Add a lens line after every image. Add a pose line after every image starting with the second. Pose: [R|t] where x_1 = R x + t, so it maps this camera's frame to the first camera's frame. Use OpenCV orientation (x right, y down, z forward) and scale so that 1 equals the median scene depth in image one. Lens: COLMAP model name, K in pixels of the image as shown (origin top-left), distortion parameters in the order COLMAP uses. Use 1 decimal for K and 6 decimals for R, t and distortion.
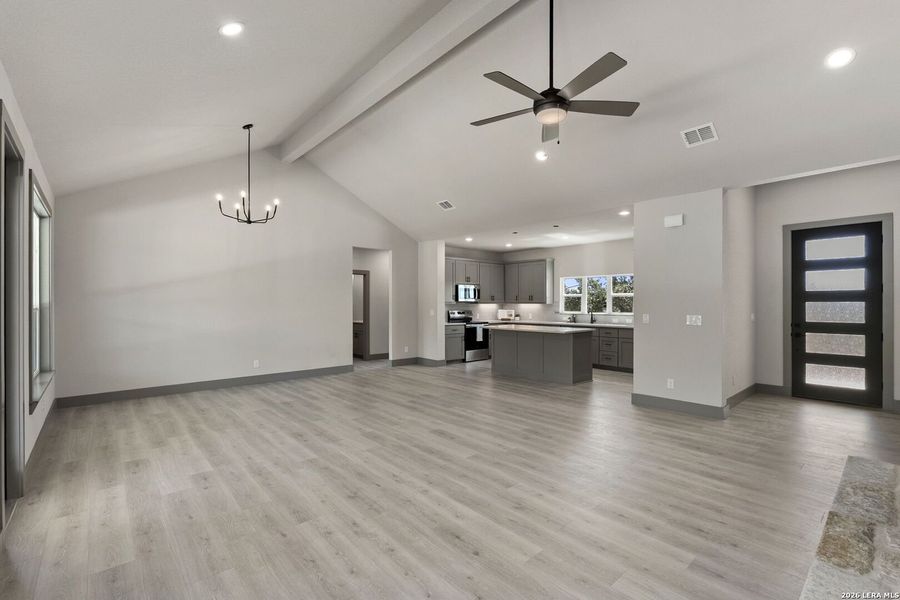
lens RADIAL K [[398.1, 0, 451.9], [0, 398.1, 302.2], [0, 0, 1]] dist [-0.004078, -0.000001]
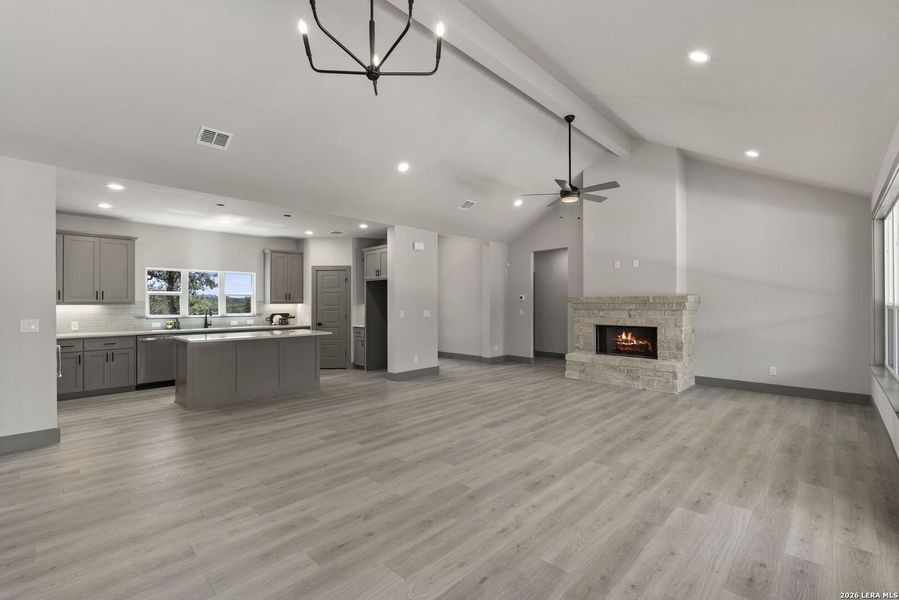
lens RADIAL K [[397.0, 0, 449.5], [0, 397.0, 300.0], [0, 0, 1]] dist [-0.004719, -0.000299]
pose [[-0.069471, 0.007166, 0.997558, -0.859952], [0.000541, 0.999974, -0.007145, 0.002723], [-0.997584, 0.000044, -0.069473, 0.948213]]
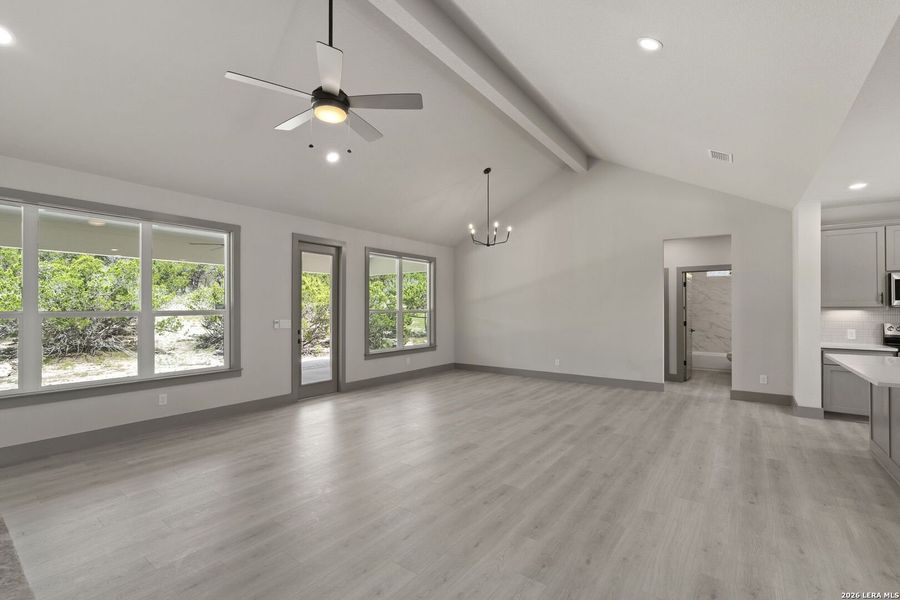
lens RADIAL K [[398.1, 0, 451.9], [0, 398.1, 302.2], [0, 0, 1]] dist [-0.004078, -0.000001]
pose [[0.211771, -0.012716, -0.977237, 0.707269], [0.001783, 0.999919, -0.012625, -0.001753], [0.977318, 0.000931, 0.211777, 0.610944]]
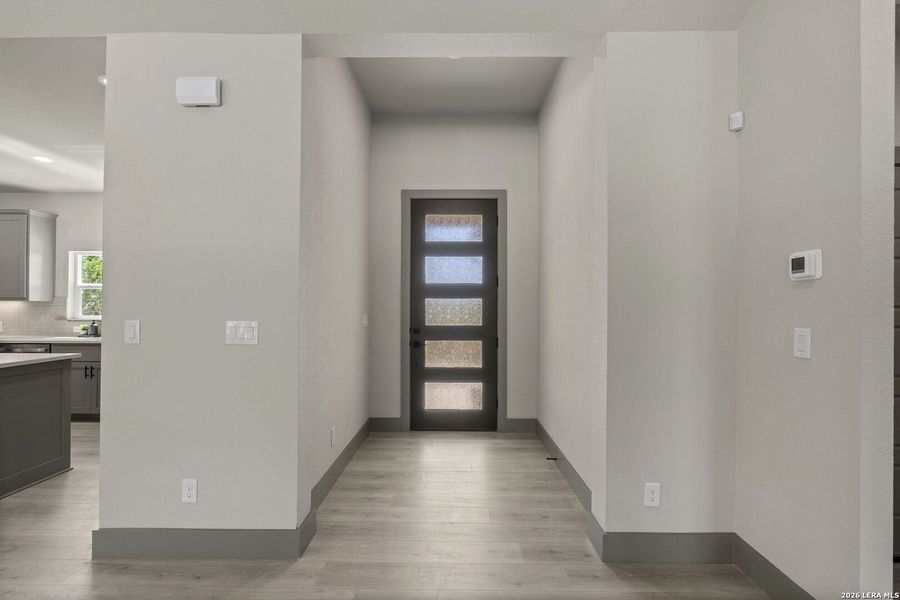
lens RADIAL K [[398.1, 0, 451.9], [0, 398.1, 302.2], [0, 0, 1]] dist [-0.004078, -0.000001]
pose [[0.672458, 0.011482, 0.740046, 0.415275], [-0.004886, 0.999927, -0.011075, 0.015681], [-0.740119, 0.003832, 0.672465, 0.511350]]
